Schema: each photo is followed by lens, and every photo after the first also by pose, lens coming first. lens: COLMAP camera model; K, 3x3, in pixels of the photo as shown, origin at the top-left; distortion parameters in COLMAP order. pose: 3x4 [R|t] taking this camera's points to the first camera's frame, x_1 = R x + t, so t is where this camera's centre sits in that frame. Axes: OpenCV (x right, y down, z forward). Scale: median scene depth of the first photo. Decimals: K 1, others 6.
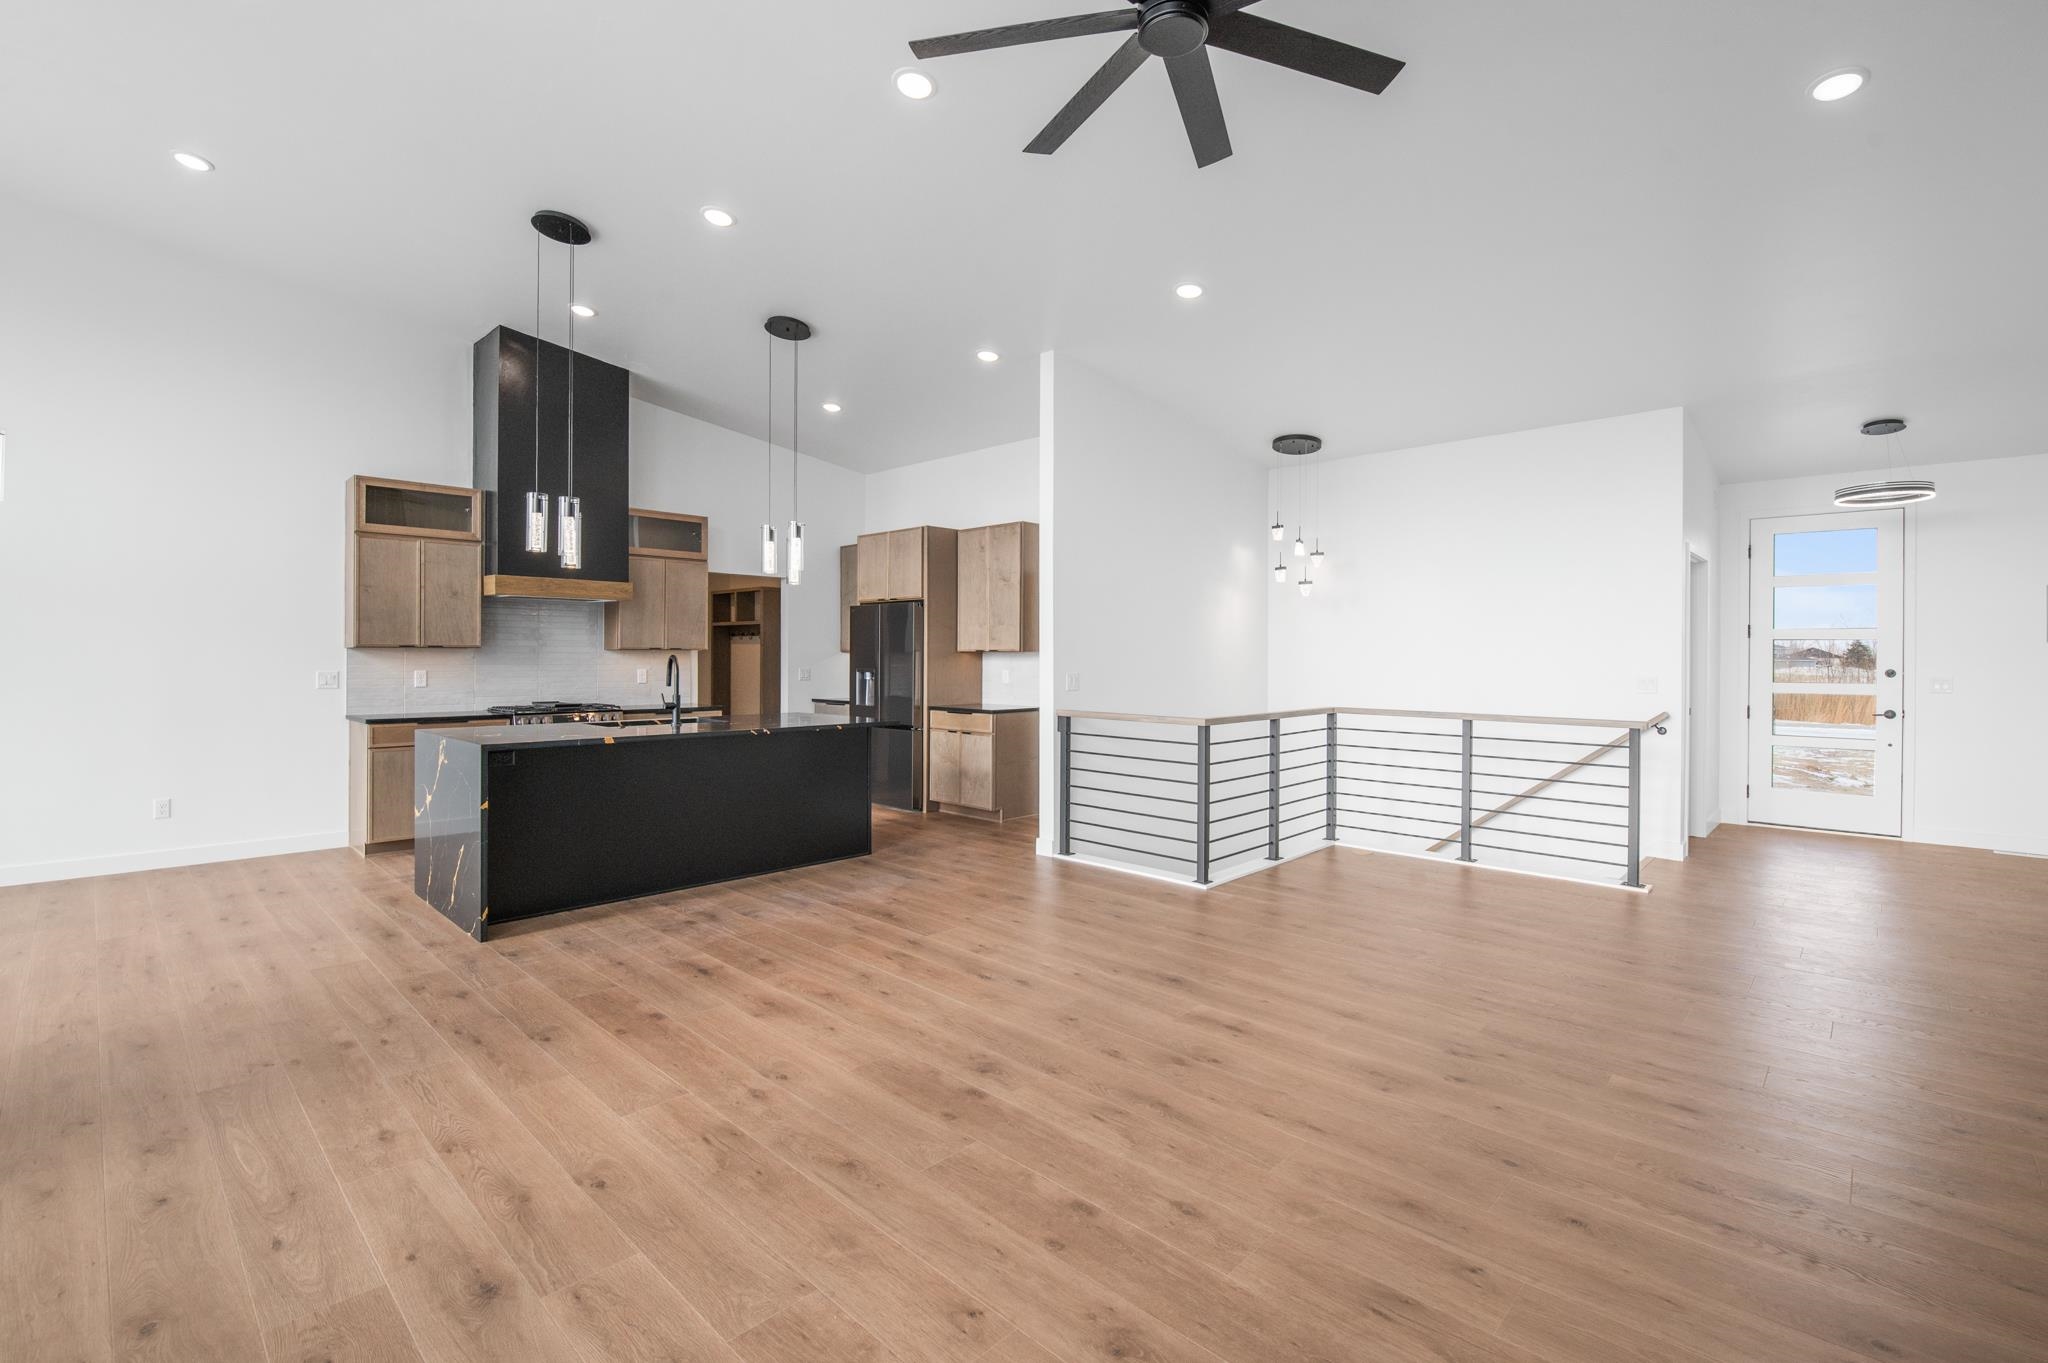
lens RADIAL K [[896.7, 0, 1018.8], [0, 896.7, 658.0], [0, 0, 1]] dist [-0.001336, -0.009612]
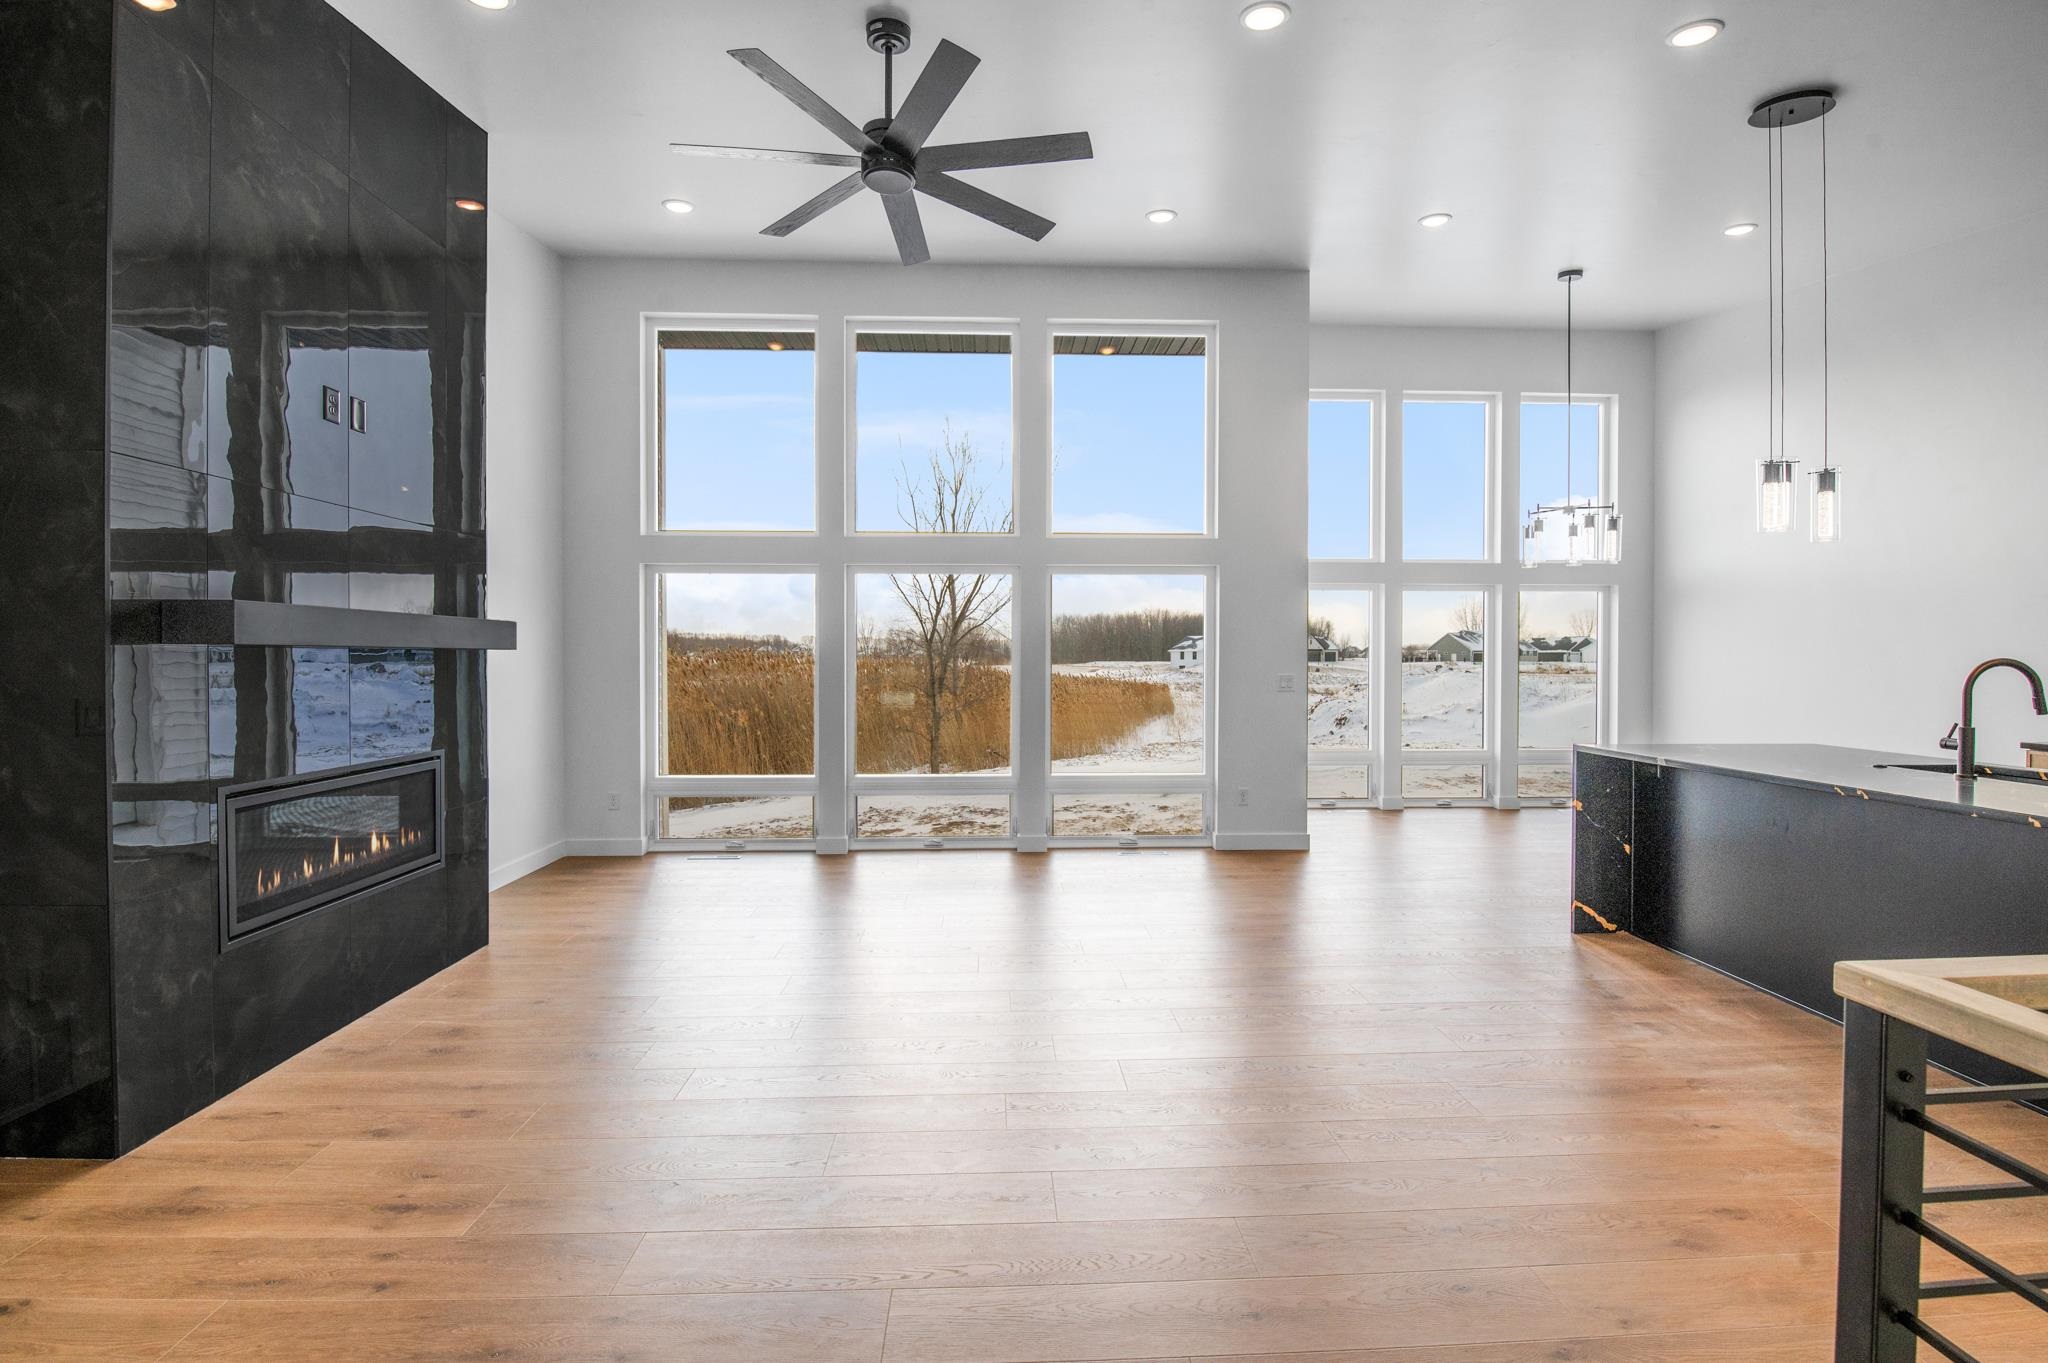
lens RADIAL K [[904.8, 0, 1029.1], [0, 904.8, 680.4], [0, 0, 1]] dist [0.000108, -0.010907]
pose [[-0.690468, 0.013087, -0.723244, 0.415170], [-0.006645, 0.999679, 0.024433, 0.000635], [0.723332, 0.021676, -0.690160, 0.871133]]
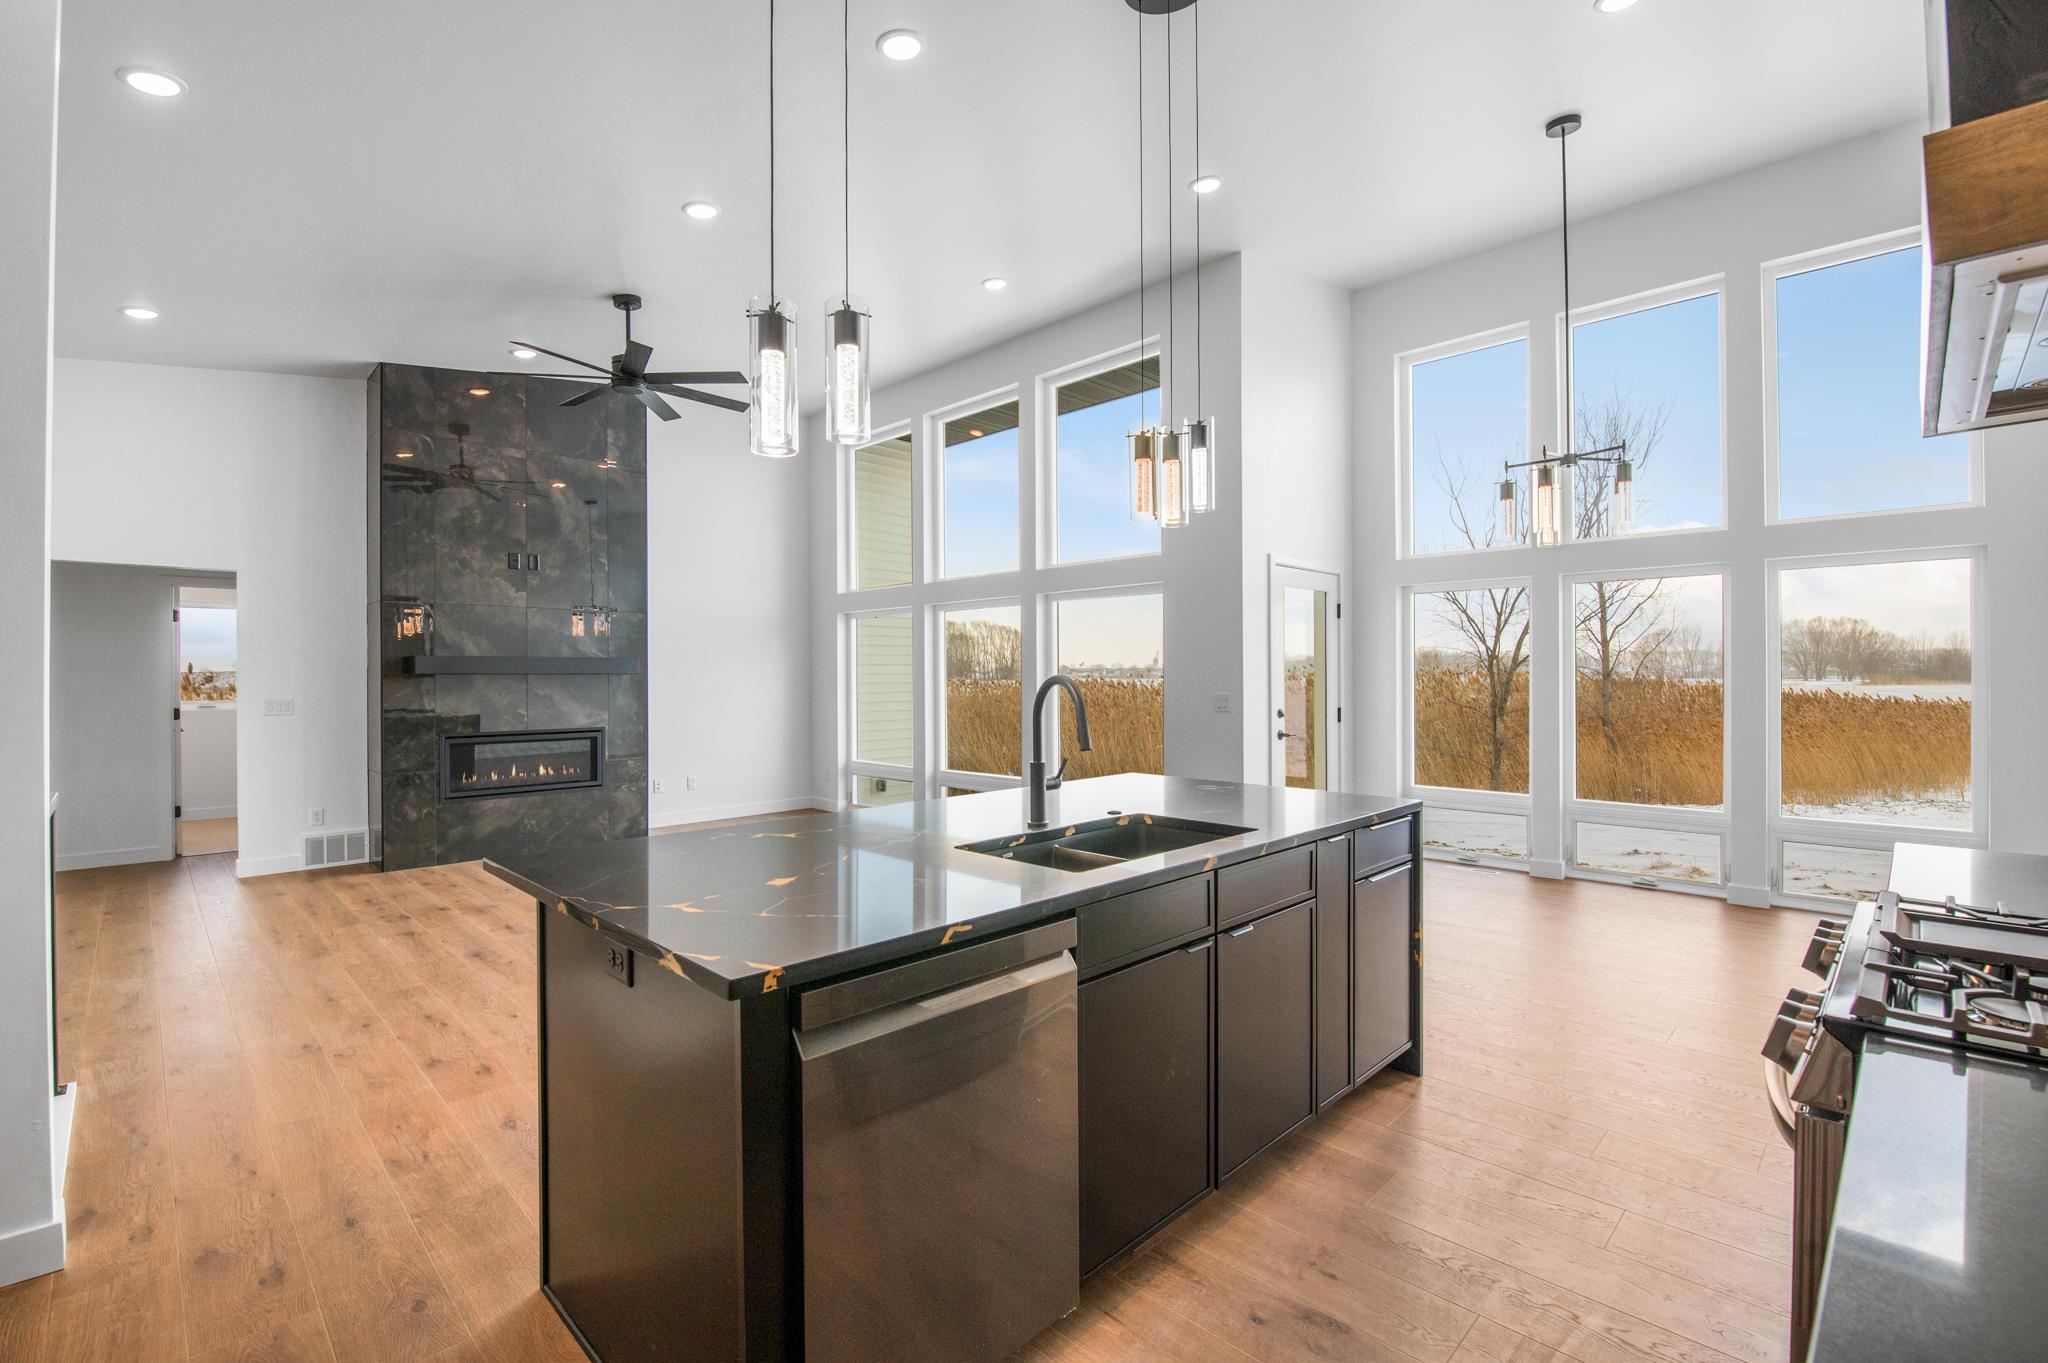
lens RADIAL K [[898.1, 0, 1025.4], [0, 898.1, 677.9], [0, 0, 1]] dist [0.000390, -0.010201]
pose [[-0.999803, -0.000326, 0.019834, -0.348290], [-0.000280, 0.999997, 0.002323, -0.003096], [-0.019835, 0.002317, -0.999801, 1.329714]]
